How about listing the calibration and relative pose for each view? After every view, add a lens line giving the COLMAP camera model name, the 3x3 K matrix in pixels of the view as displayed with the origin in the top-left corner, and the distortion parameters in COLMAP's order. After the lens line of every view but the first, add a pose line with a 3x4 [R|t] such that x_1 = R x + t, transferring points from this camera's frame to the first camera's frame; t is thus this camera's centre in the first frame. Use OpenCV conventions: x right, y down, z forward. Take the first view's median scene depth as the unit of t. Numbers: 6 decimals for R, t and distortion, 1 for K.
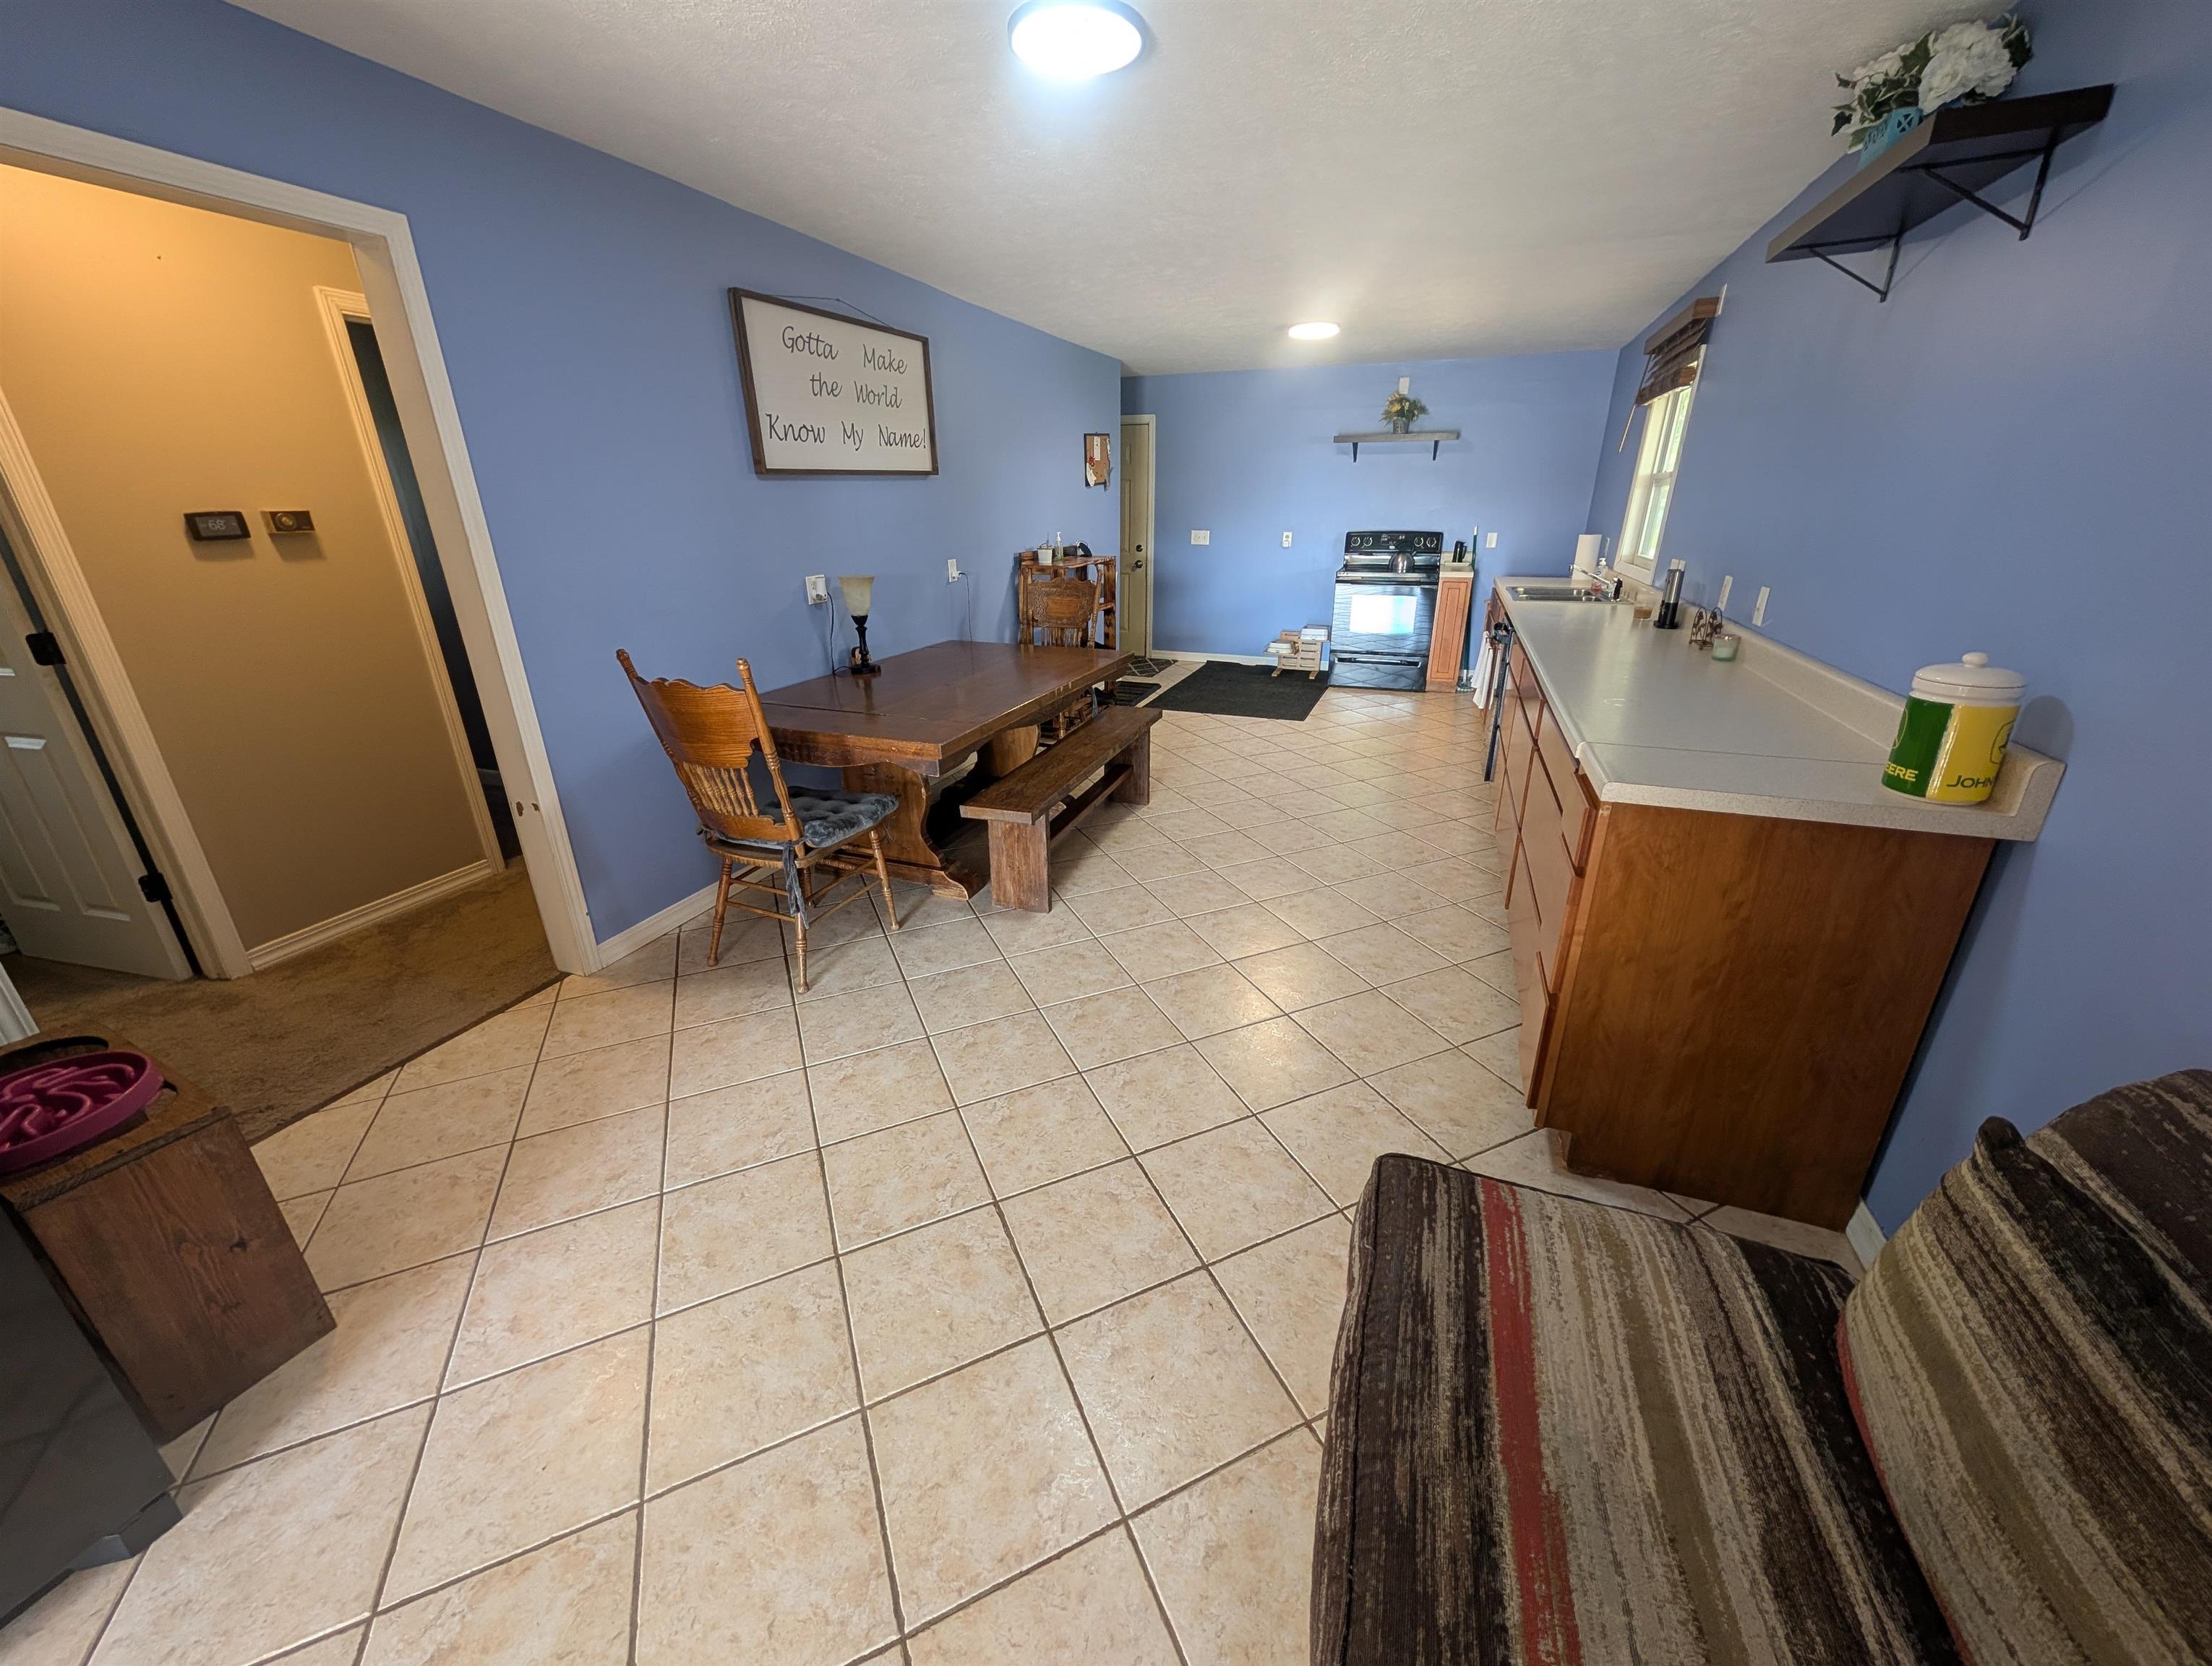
lens RADIAL K [[827.9, 0, 1101.6], [0, 827.9, 822.7], [0, 0, 1]] dist [-0.001340, -0.000058]
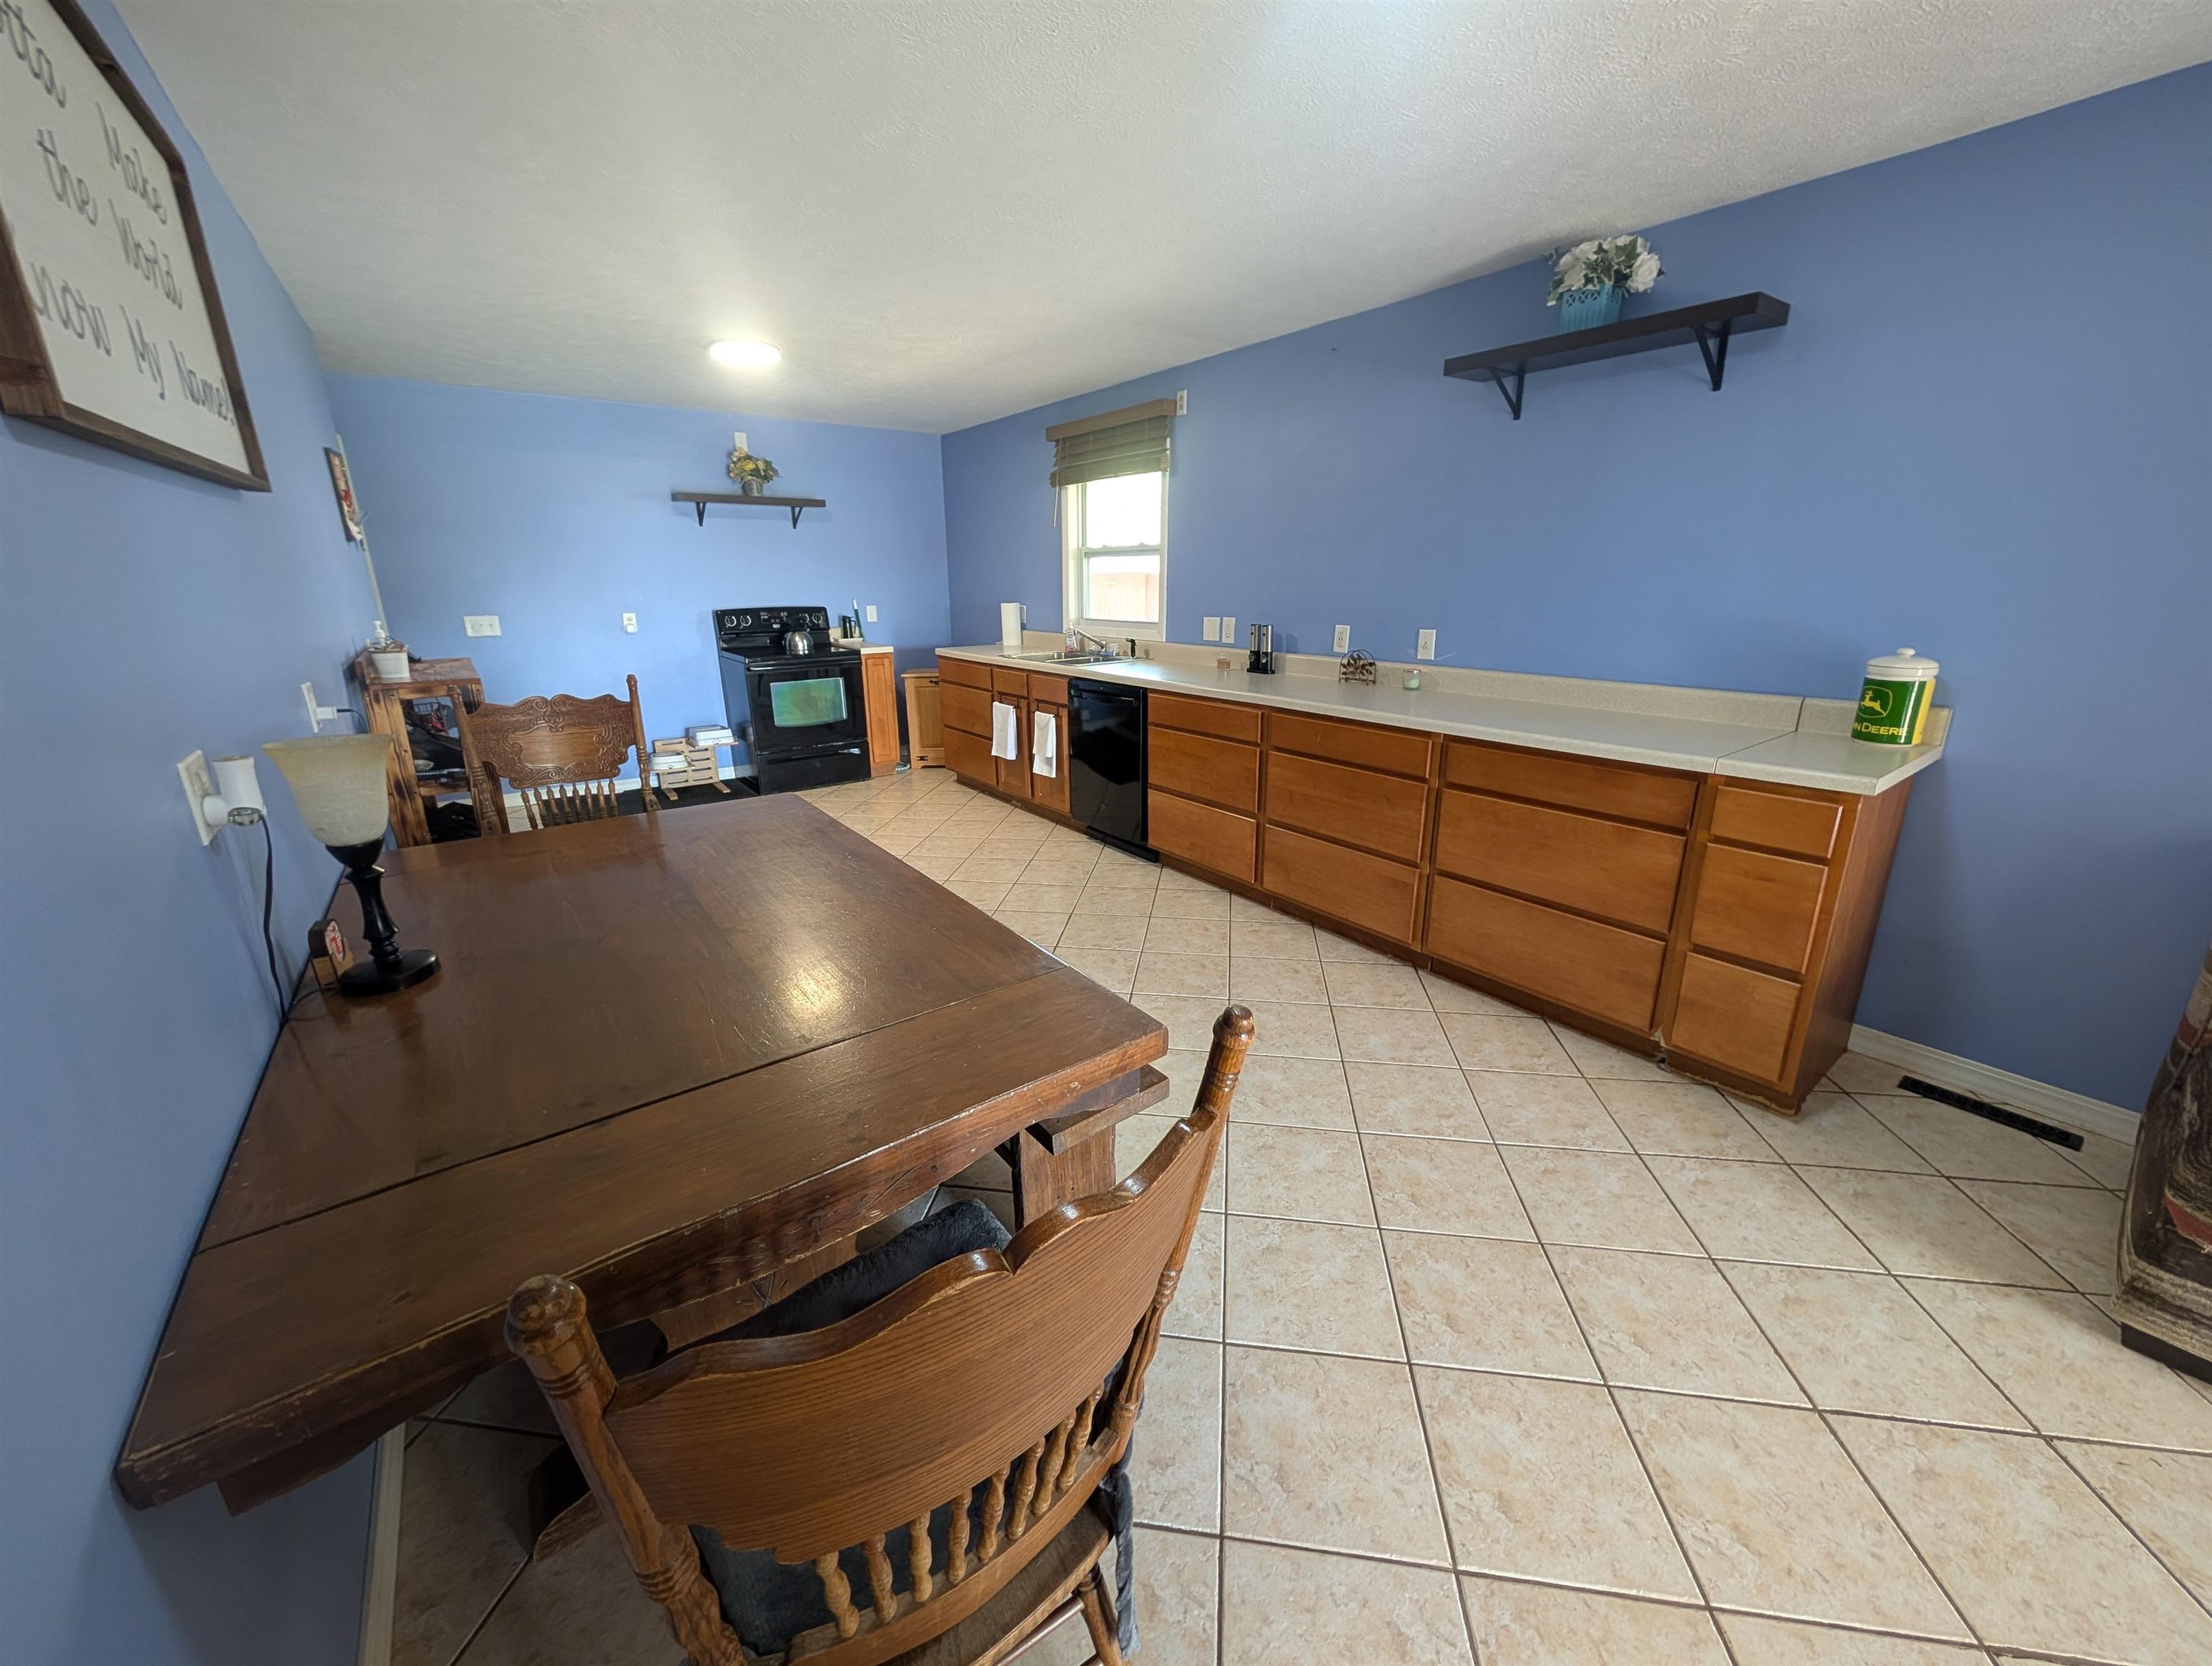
lens RADIAL K [[827.9, 0, 1107.9], [0, 827.9, 827.3], [0, 0, 1]] dist [-0.001340, -0.000058]
pose [[0.525161, -0.240396, 0.816343, -0.269405], [0.309810, 0.947452, 0.079701, -0.119650], [-0.792606, 0.211056, 0.572042, 0.346483]]
